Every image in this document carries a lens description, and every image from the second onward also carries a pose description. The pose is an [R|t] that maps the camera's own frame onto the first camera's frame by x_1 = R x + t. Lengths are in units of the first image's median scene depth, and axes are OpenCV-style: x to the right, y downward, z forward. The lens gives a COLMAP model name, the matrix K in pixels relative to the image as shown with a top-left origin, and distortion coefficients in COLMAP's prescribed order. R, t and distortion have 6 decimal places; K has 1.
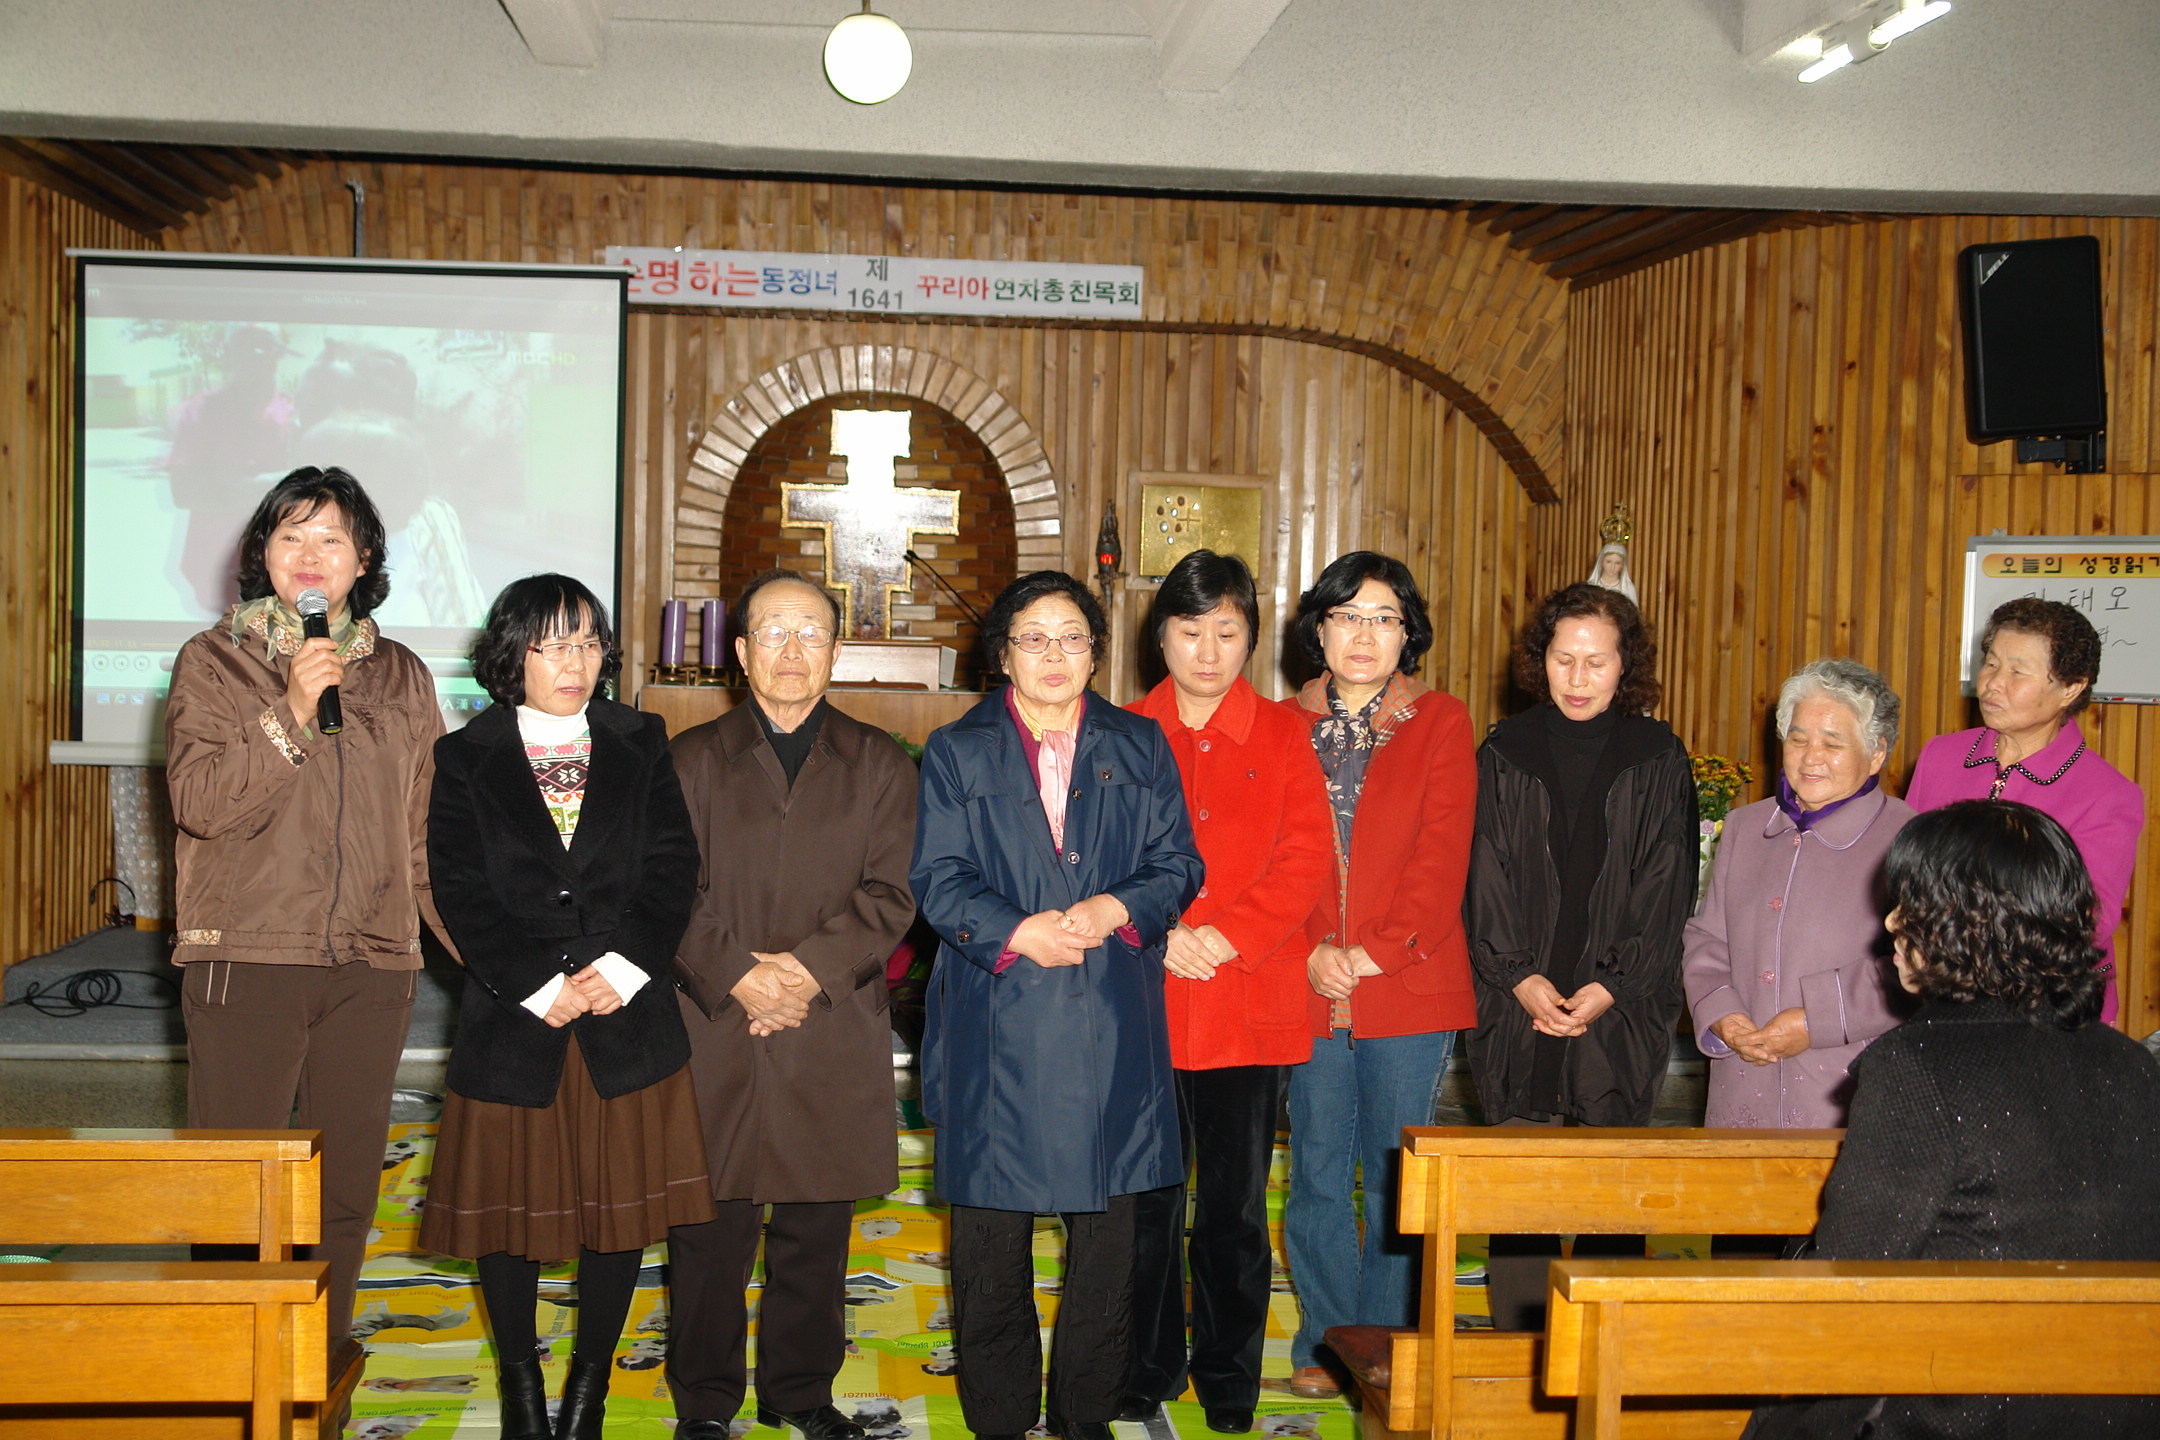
lens RADIAL K [[2791.2, 0, 1081.4], [0, 2791.2, 712.7], [0, 0, 1]] dist [0.054384, 0.000000]
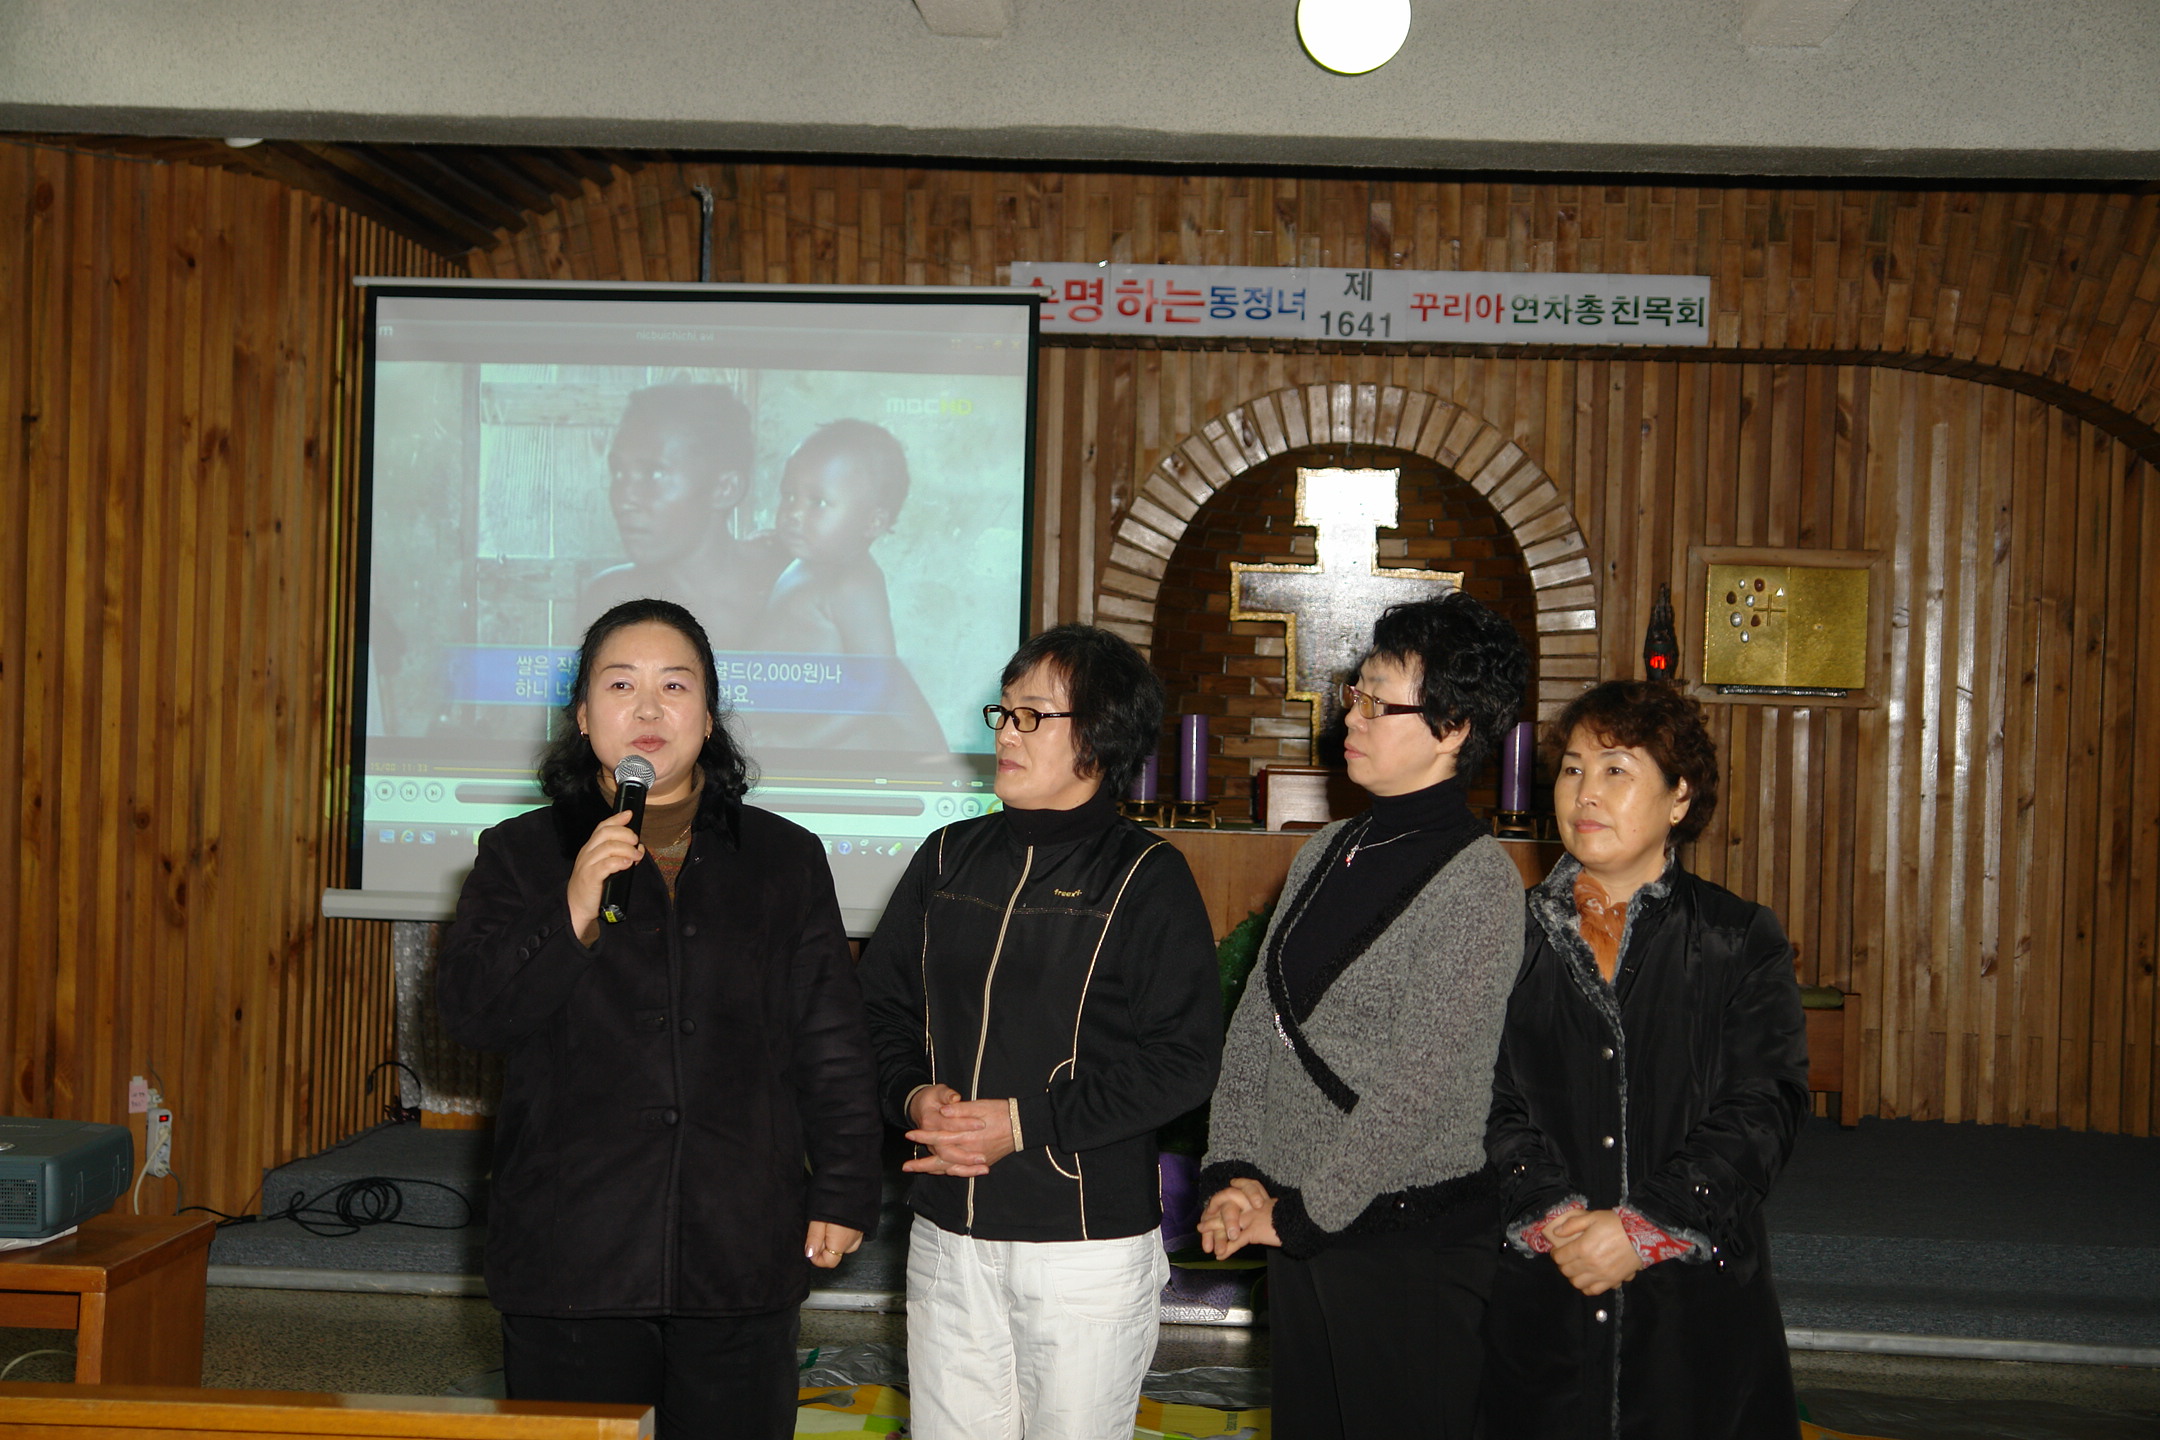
lens RADIAL K [[3628.6, 0, 1063.2], [0, 3628.6, 711.8], [0, 0, 1]] dist [0.100034, 0.000000]
pose [[0.988659, 0.004238, -0.150120, -0.002503], [-0.010175, 0.999195, -0.038808, -0.001772], [0.149835, 0.039895, 0.987906, 0.003671]]
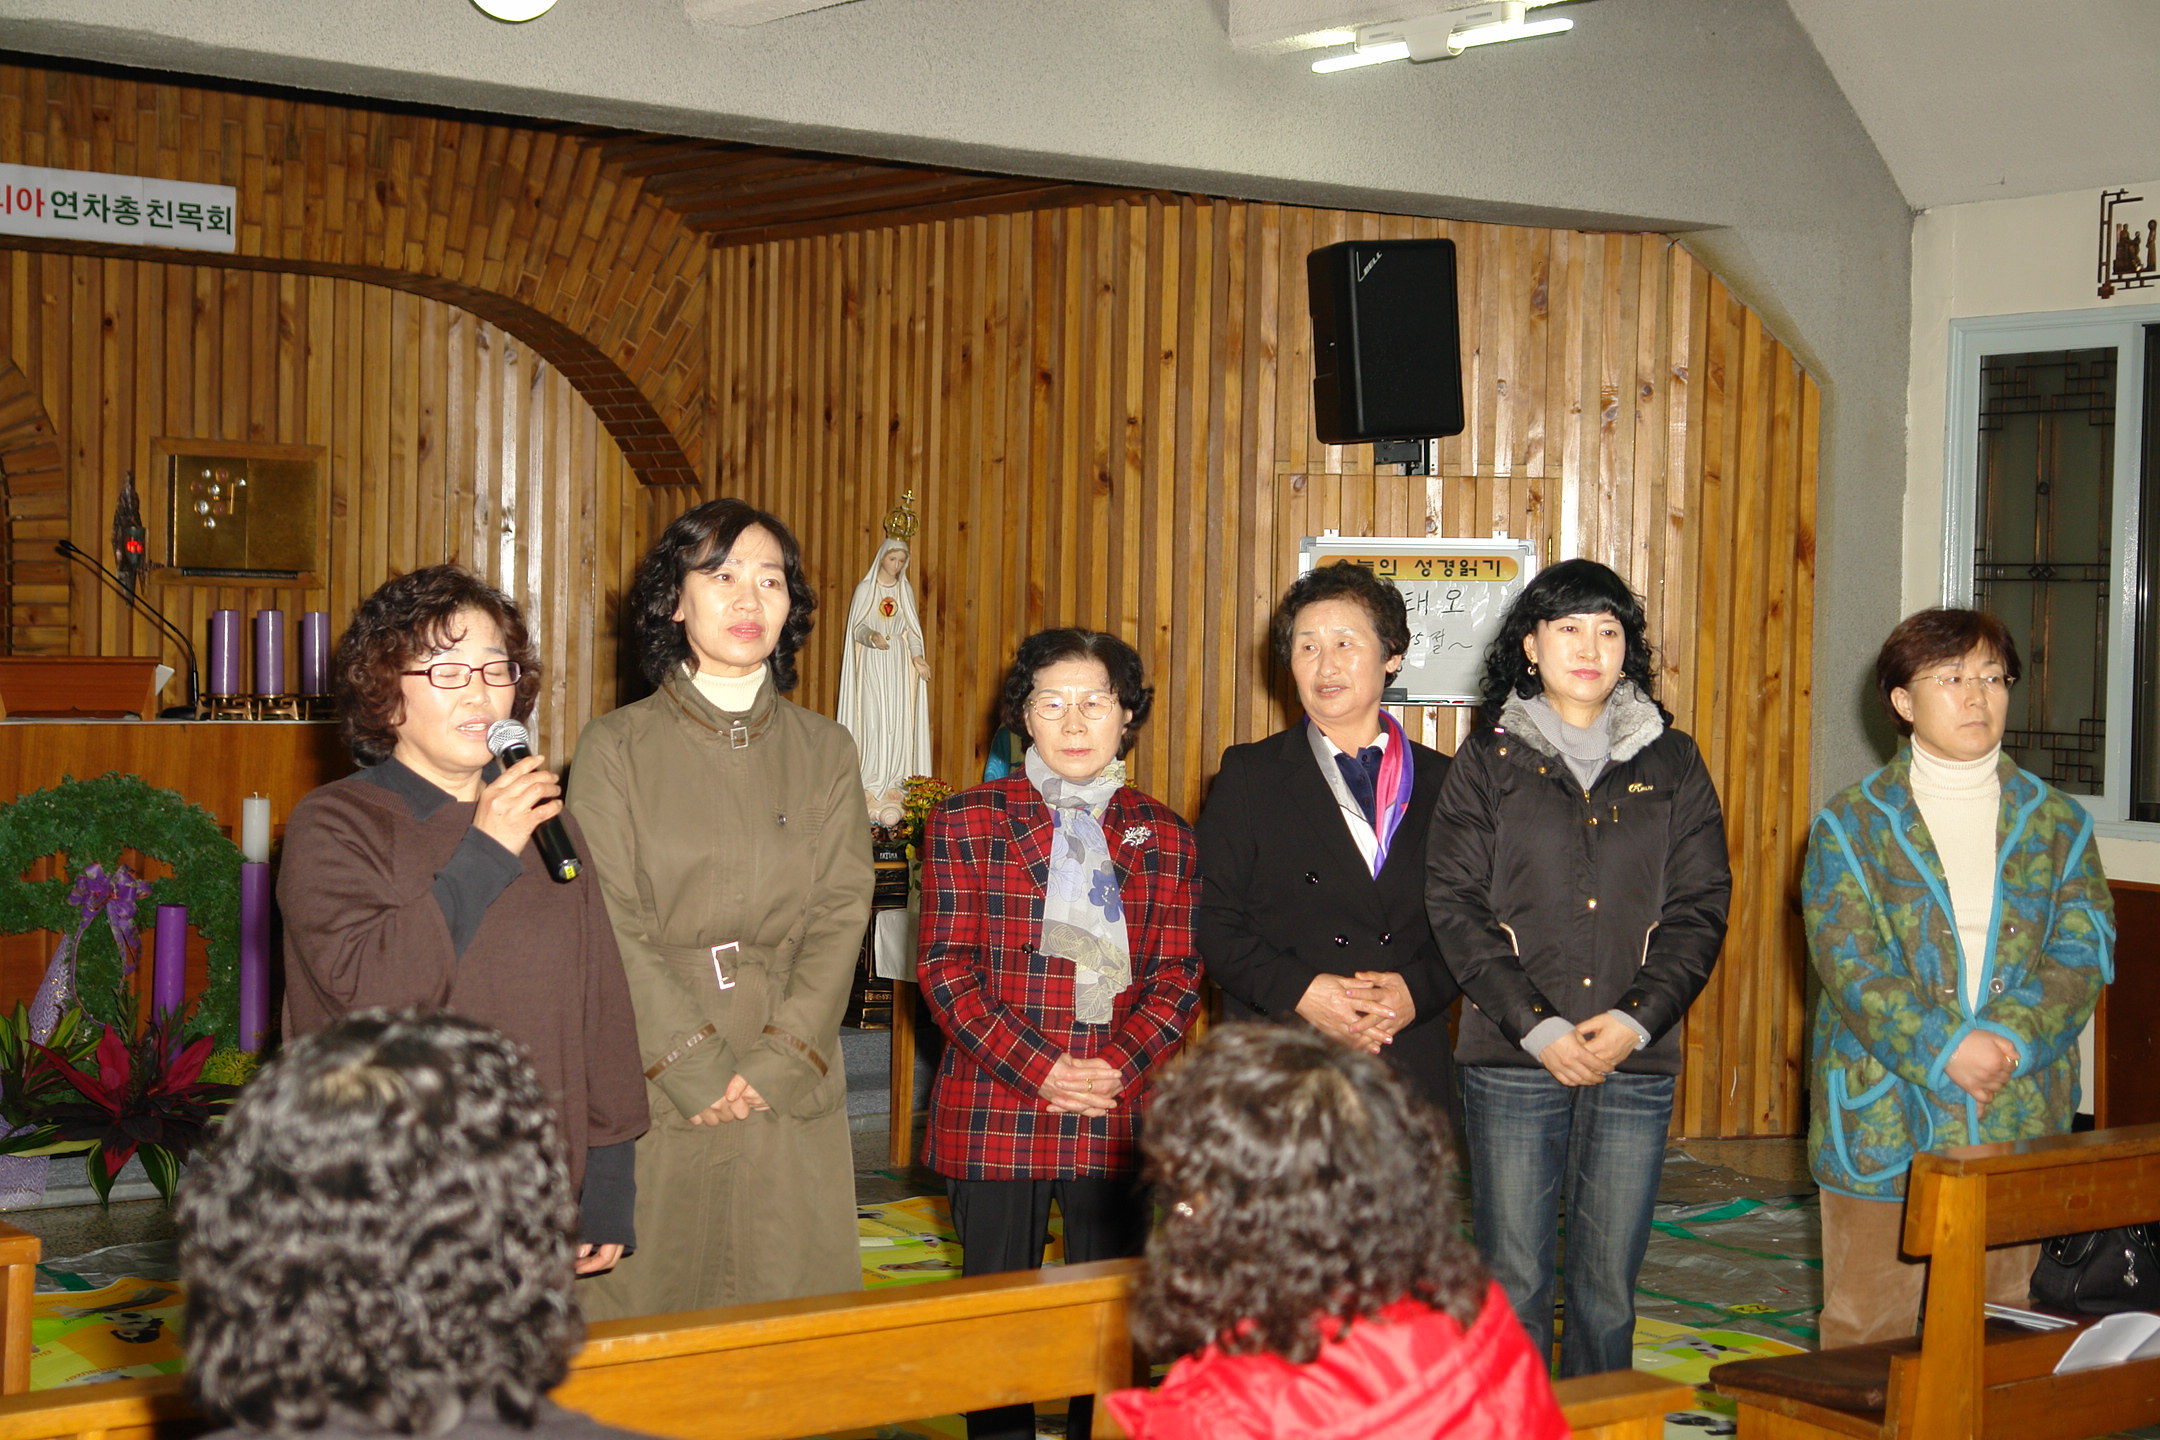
lens RADIAL K [[3370.4, 0, 1095.2], [0, 3370.4, 709.7], [0, 0, 1]] dist [0.087895, 0.000000]
pose [[0.854394, -0.022138, 0.519154, -0.282088], [0.021080, 0.999746, 0.007941, -0.011168], [-0.519198, 0.004159, 0.854644, 0.032076]]
